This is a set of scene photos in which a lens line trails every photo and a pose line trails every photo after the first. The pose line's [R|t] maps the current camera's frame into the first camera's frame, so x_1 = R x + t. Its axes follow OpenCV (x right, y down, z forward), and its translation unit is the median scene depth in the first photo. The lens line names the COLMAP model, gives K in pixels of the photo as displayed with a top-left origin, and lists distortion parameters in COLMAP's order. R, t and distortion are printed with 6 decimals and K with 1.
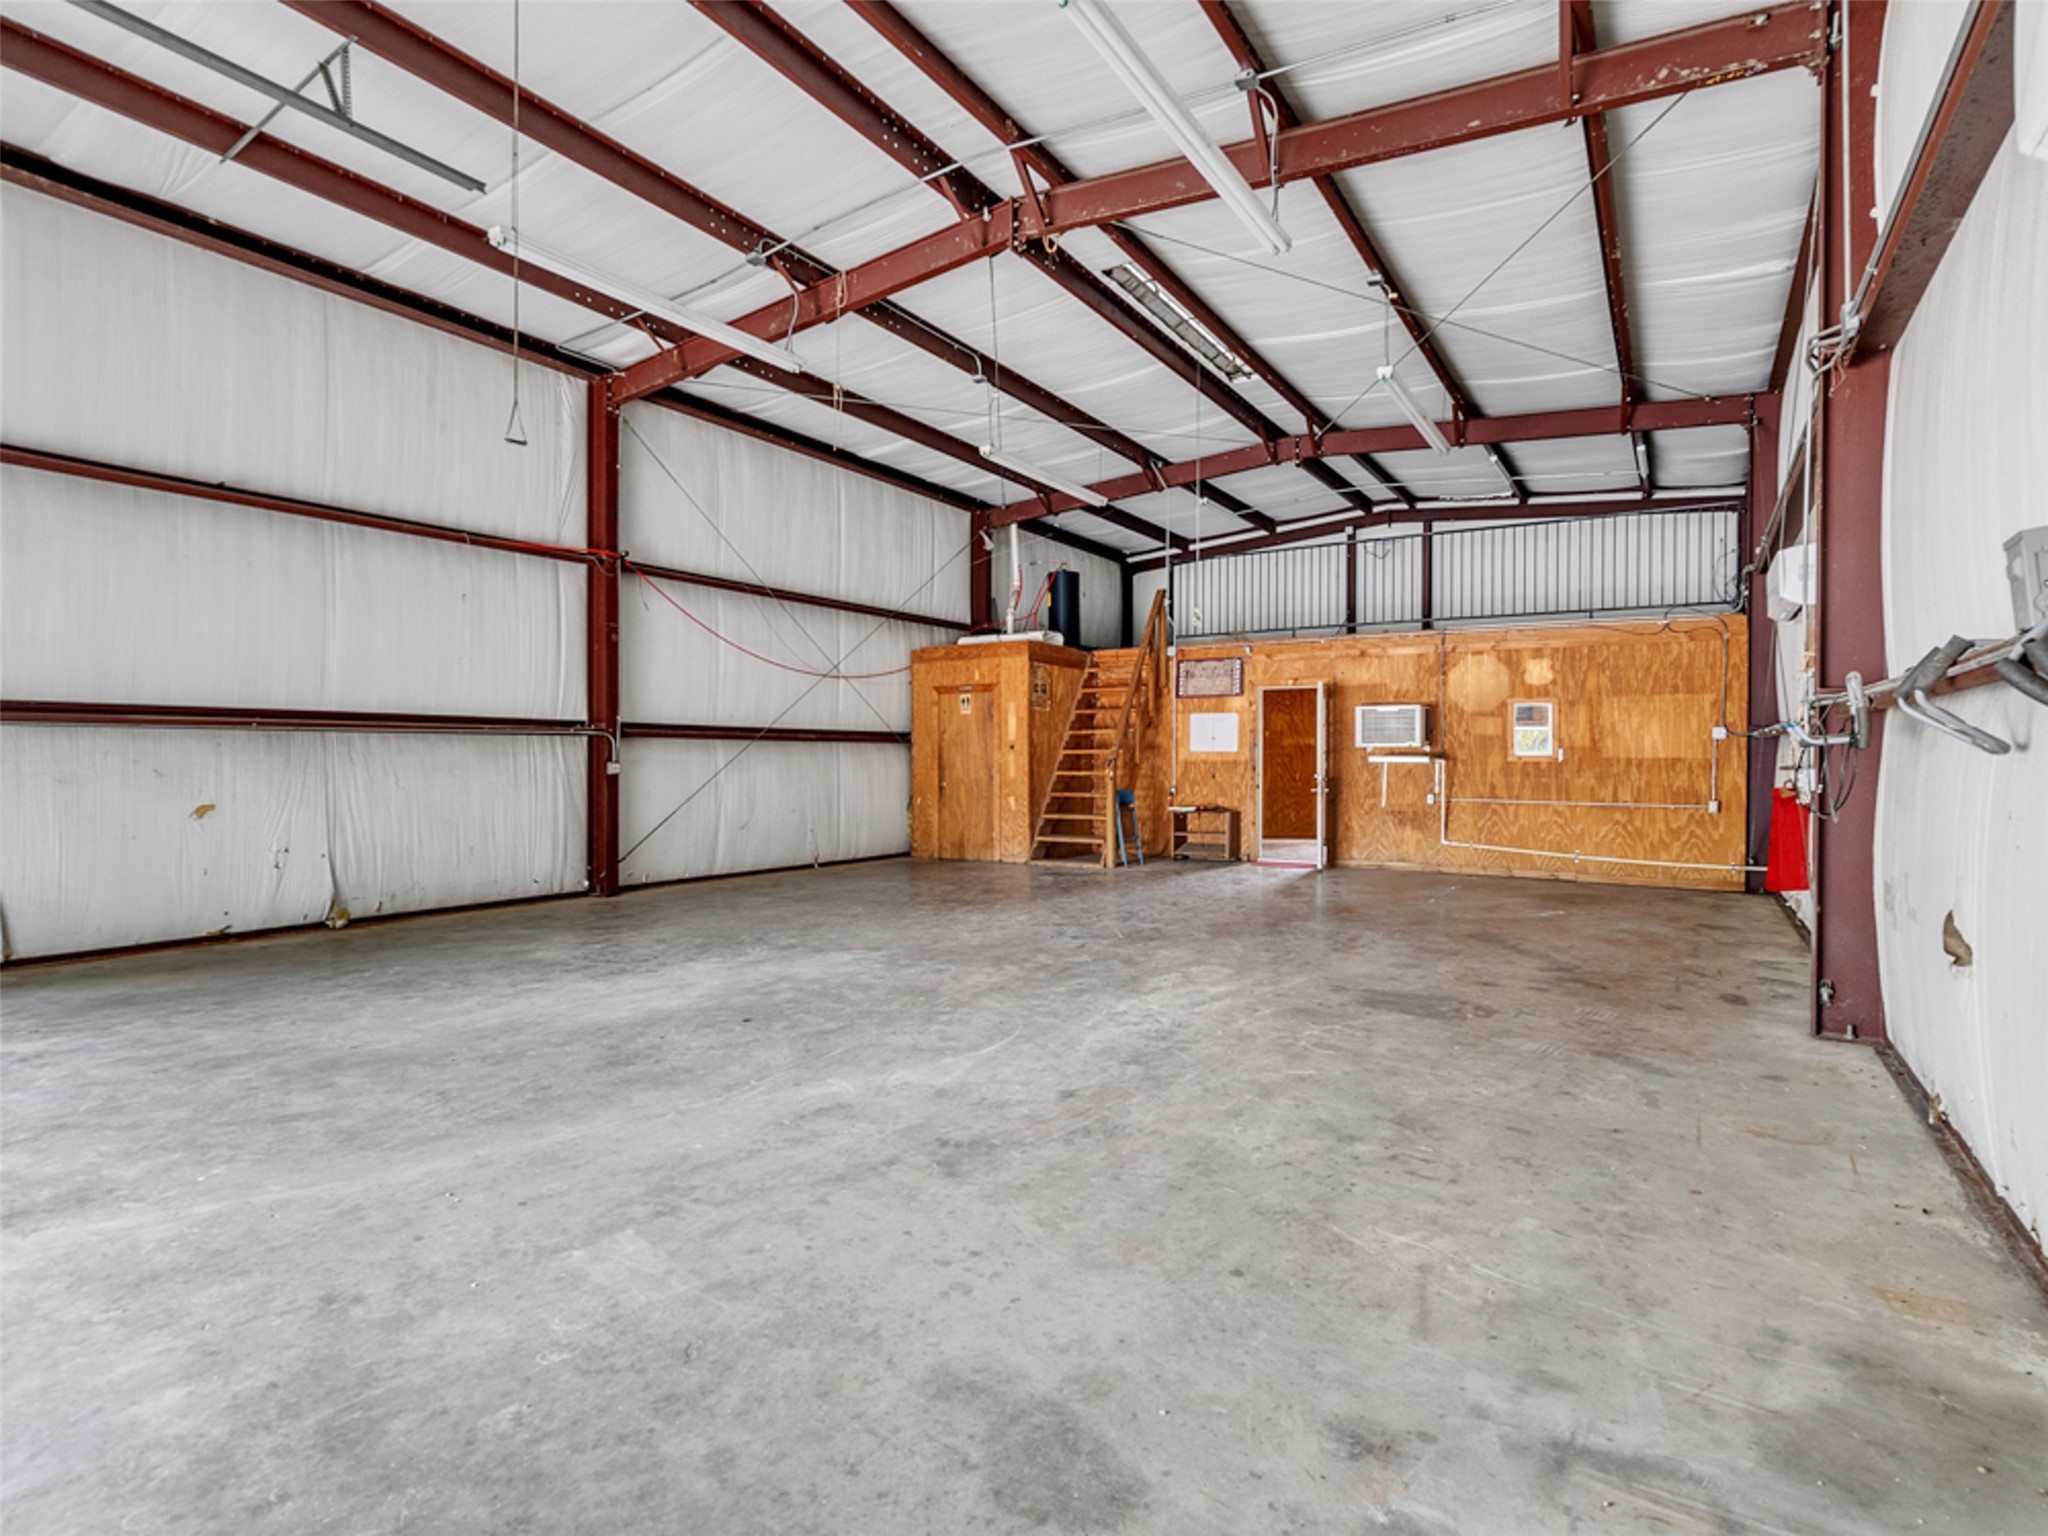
lens RADIAL K [[1045.7, 0, 1006.6], [0, 1045.7, 766.6], [0, 0, 1]] dist [-0.006221, 0.004063]
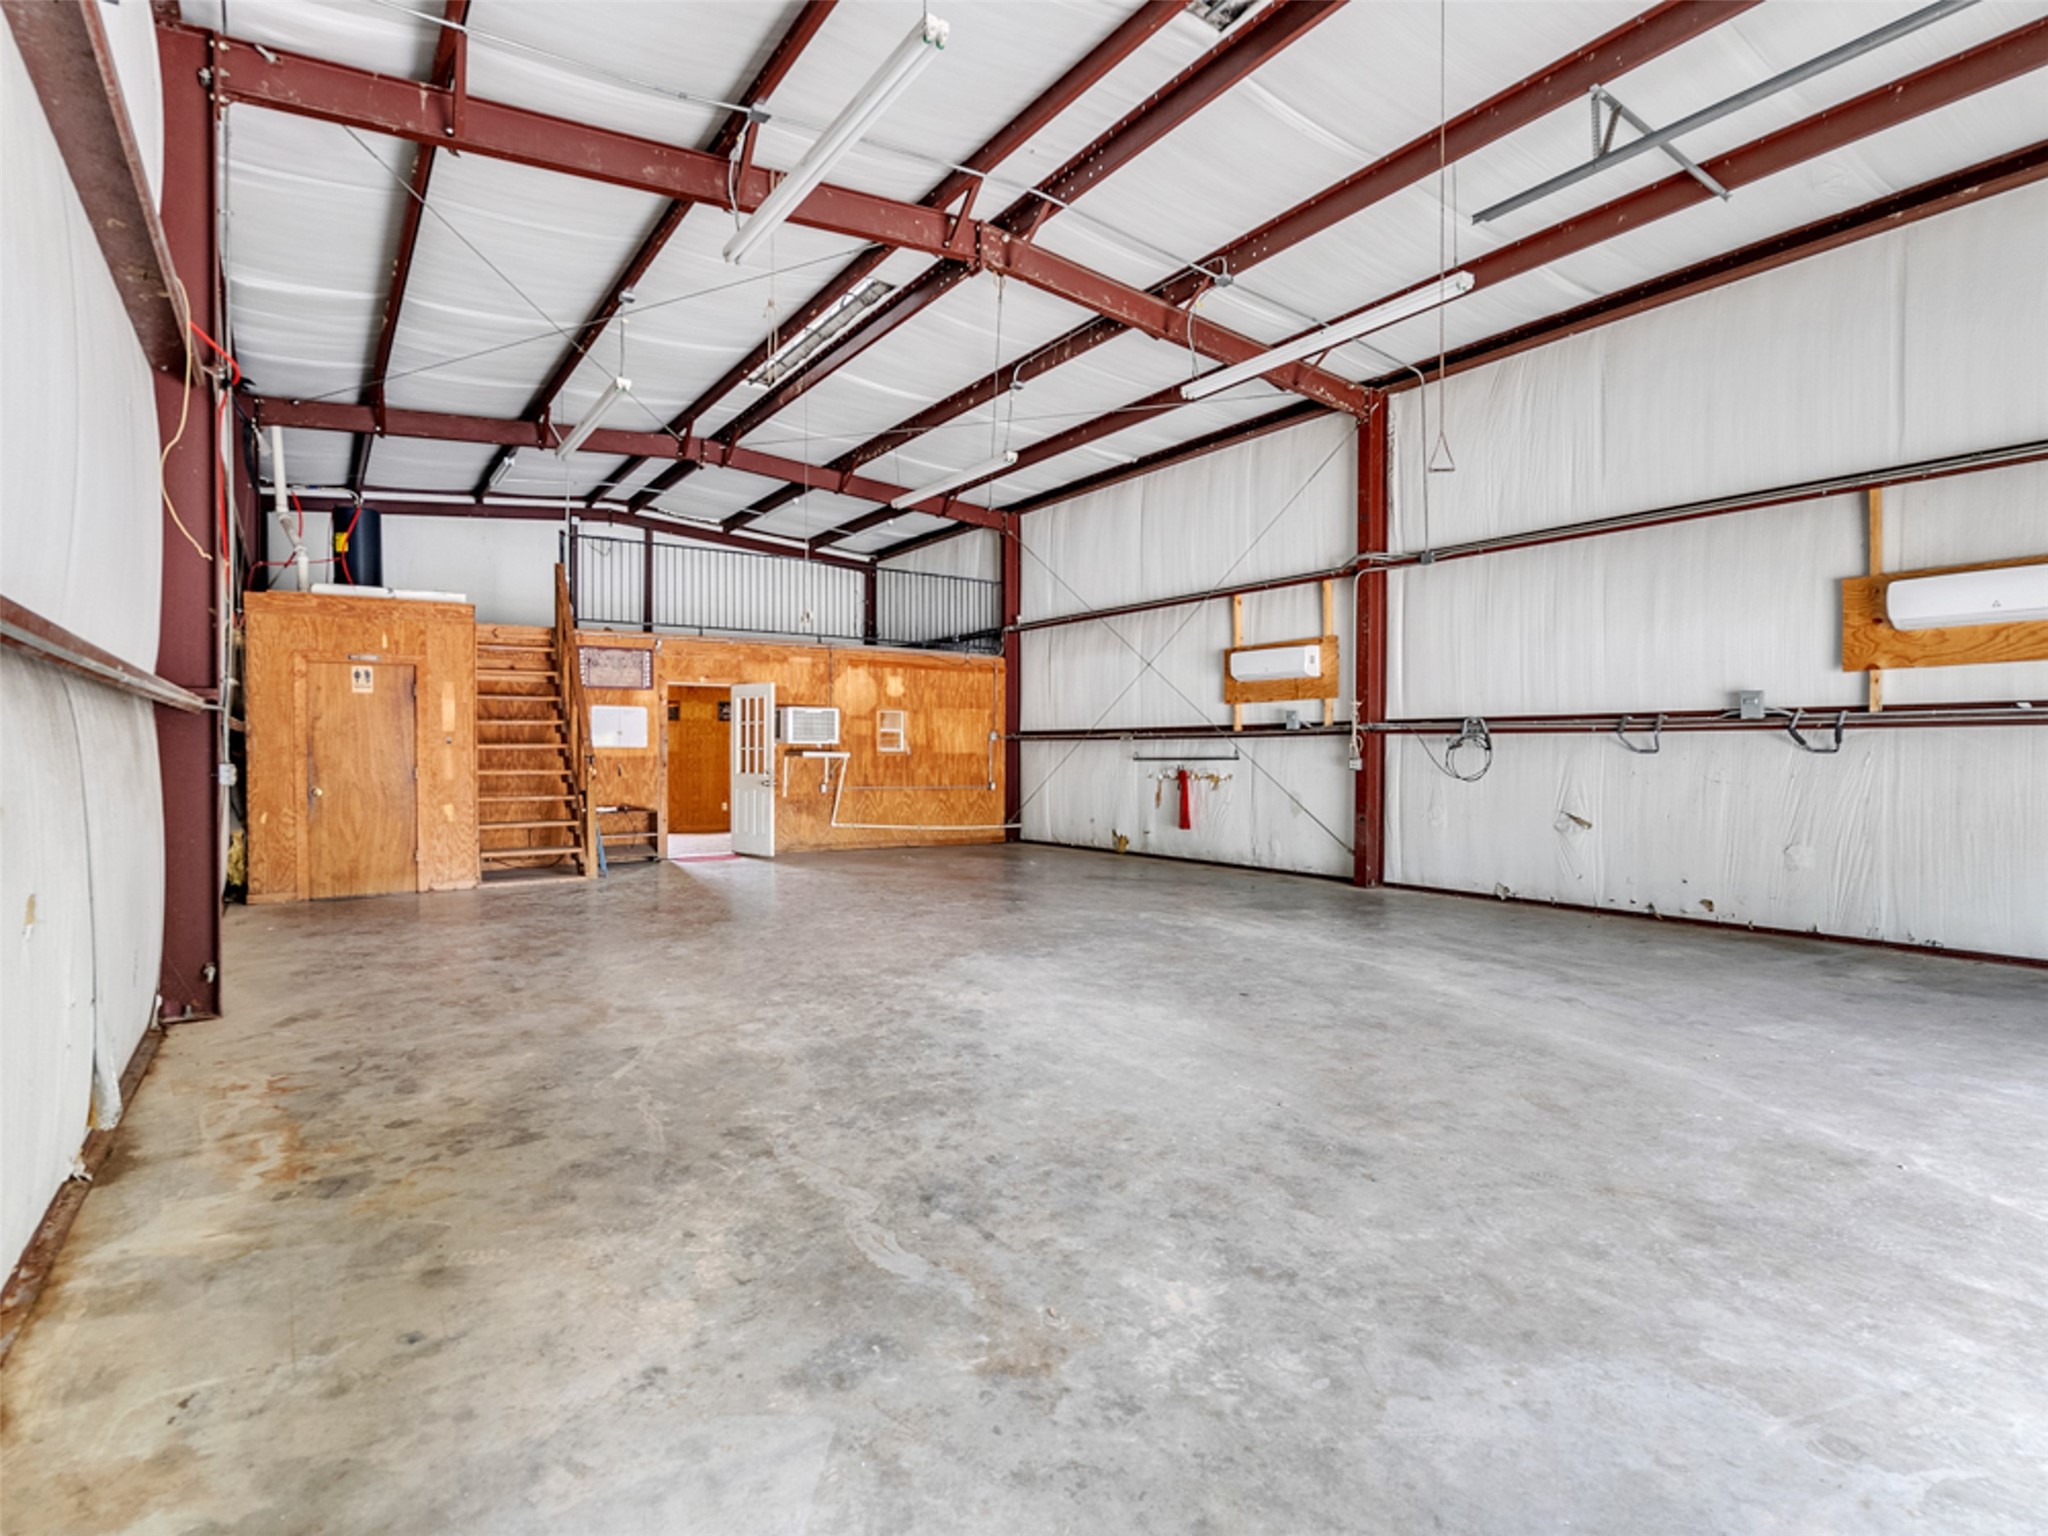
lens RADIAL K [[1045.7, 0, 1002.5], [0, 1045.7, 766.8], [0, 0, 1]] dist [-0.006221, 0.004063]
pose [[0.391151, -0.012876, 0.920236, -0.692425], [0.007989, 0.999912, 0.010595, -0.004783], [-0.920292, 0.003208, 0.391220, 0.412227]]
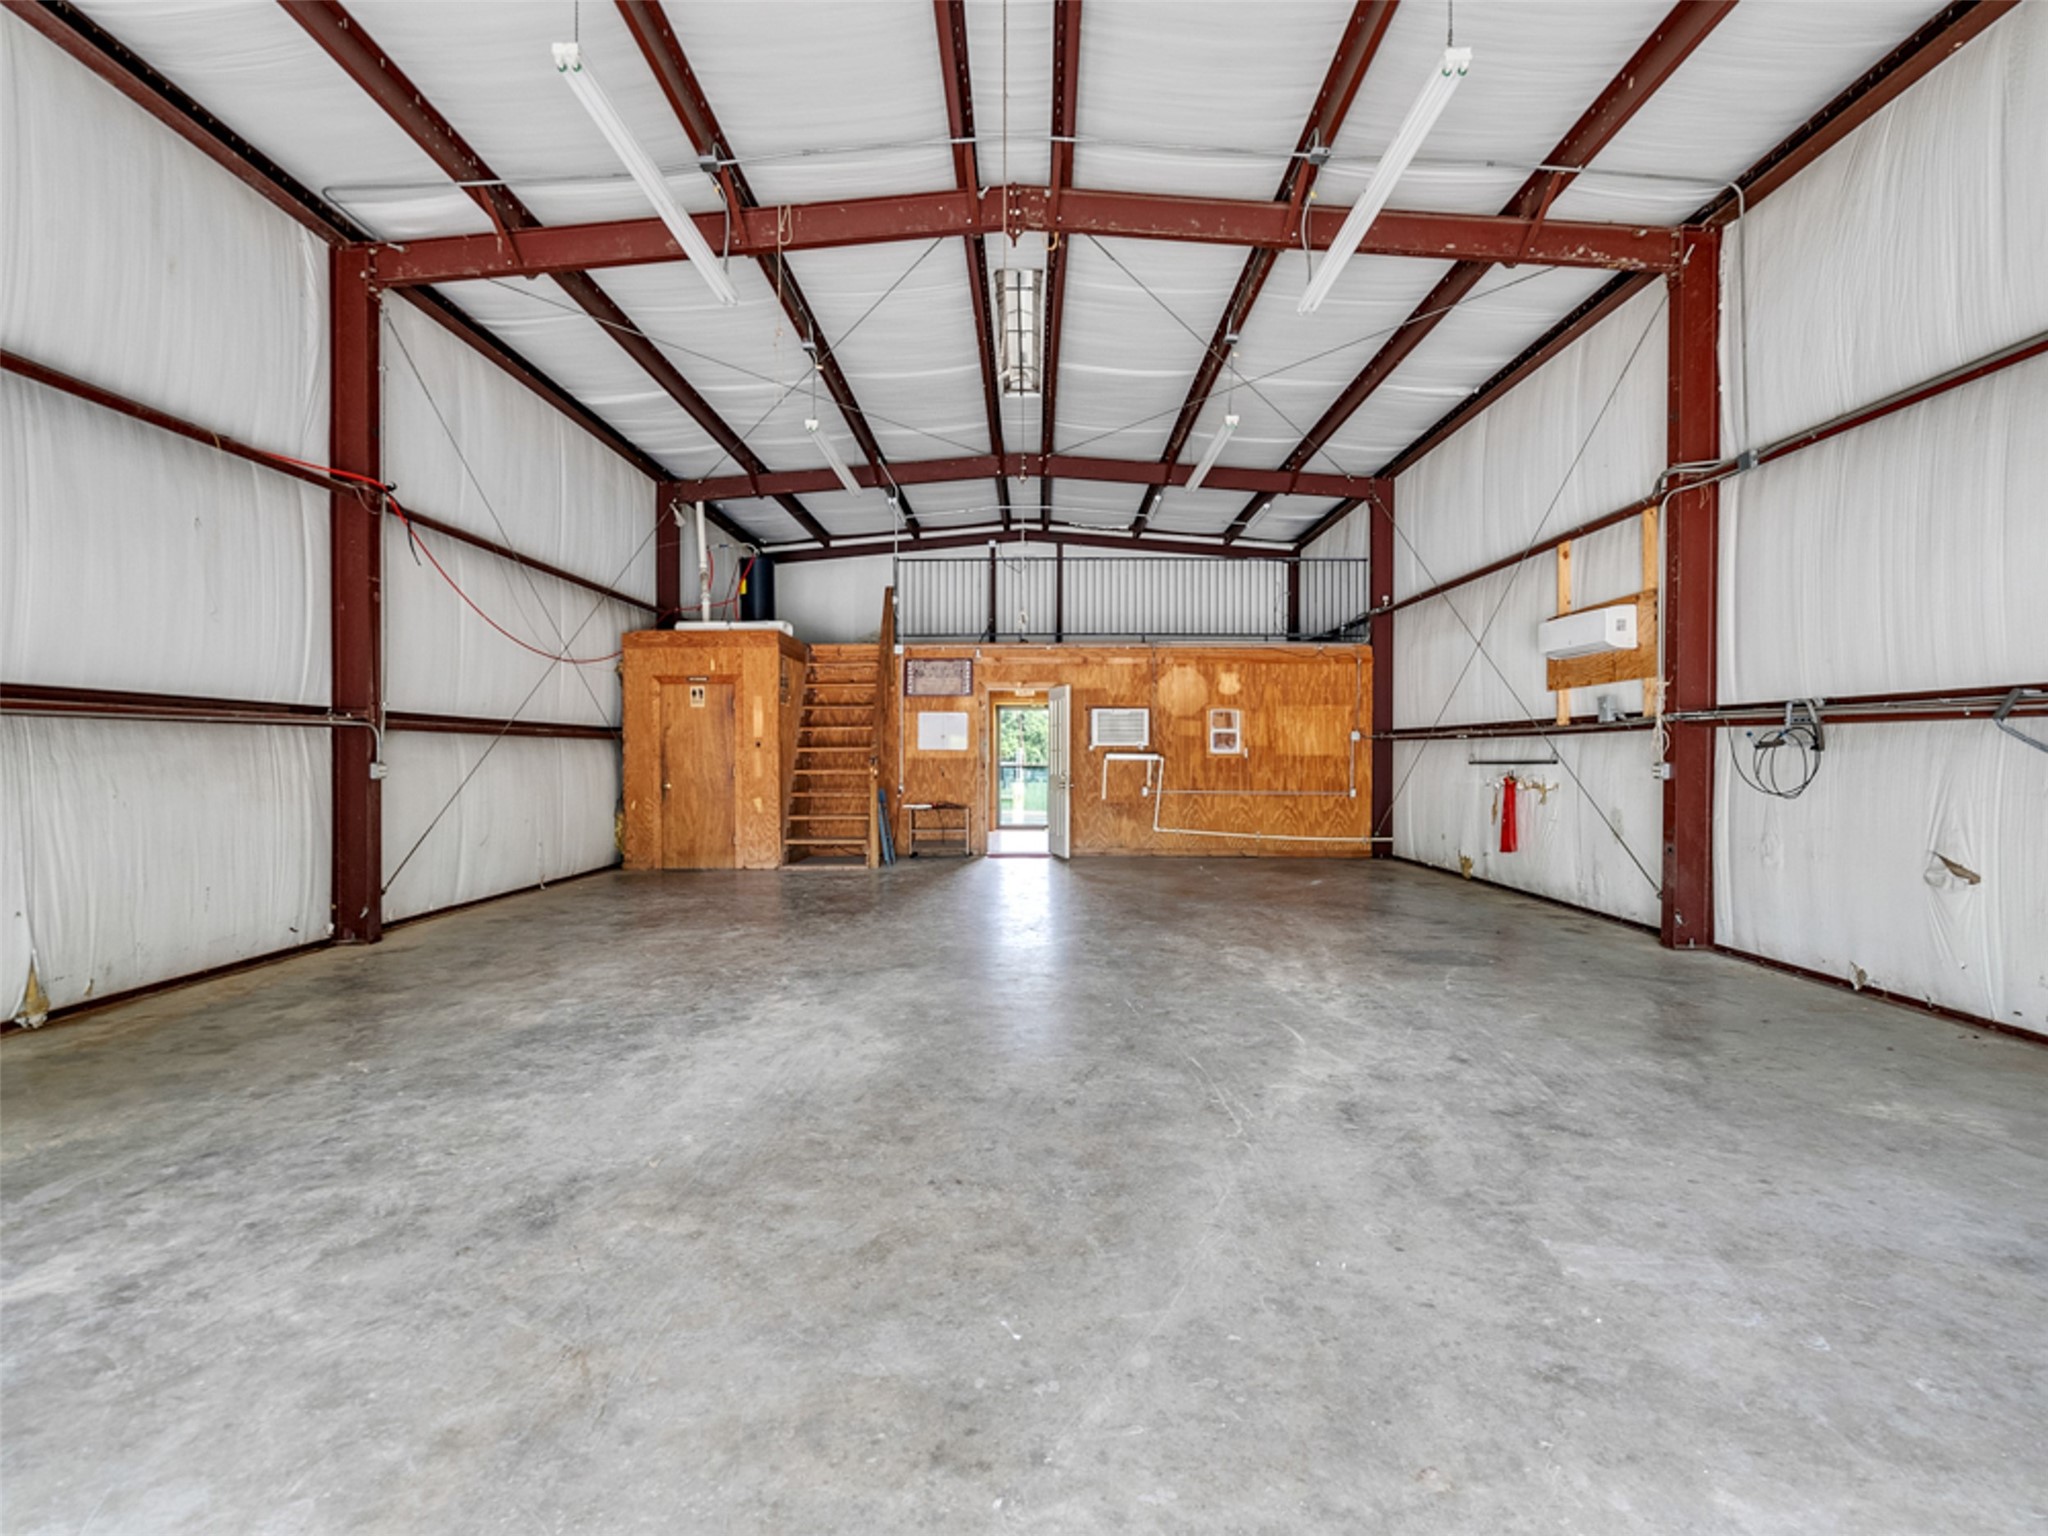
lens RADIAL K [[1045.7, 0, 1005.6], [0, 1045.7, 767.2], [0, 0, 1]] dist [-0.006221, 0.004063]
pose [[0.852132, -0.007276, 0.523276, -0.372983], [0.005521, 0.999973, 0.004912, -0.002356], [-0.523297, -0.001297, 0.852149, 0.122783]]
